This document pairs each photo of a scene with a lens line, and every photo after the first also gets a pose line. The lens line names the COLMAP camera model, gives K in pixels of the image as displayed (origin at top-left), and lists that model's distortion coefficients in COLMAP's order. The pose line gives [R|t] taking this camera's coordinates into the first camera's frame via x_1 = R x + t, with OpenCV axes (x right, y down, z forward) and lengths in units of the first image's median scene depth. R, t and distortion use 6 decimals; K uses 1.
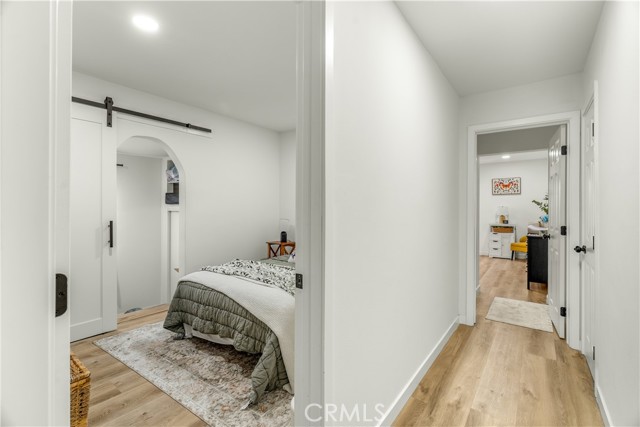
lens RADIAL K [[292.5, 0, 317.1], [0, 292.5, 210.2], [0, 0, 1]] dist [-0.005077, 0.001214]
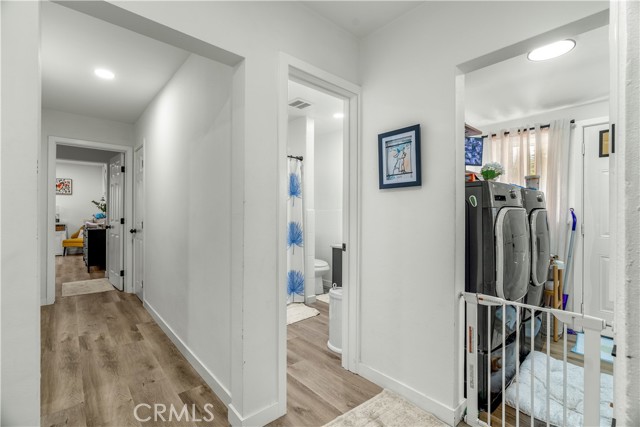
lens RADIAL K [[292.5, 0, 315.9], [0, 292.5, 214.0], [0, 0, 1]] dist [-0.005077, 0.001214]
pose [[0.221804, -0.000662, 0.975091, -0.369314], [-0.008512, 0.999960, 0.002615, 0.016305], [-0.975054, -0.008880, 0.221789, -0.290739]]
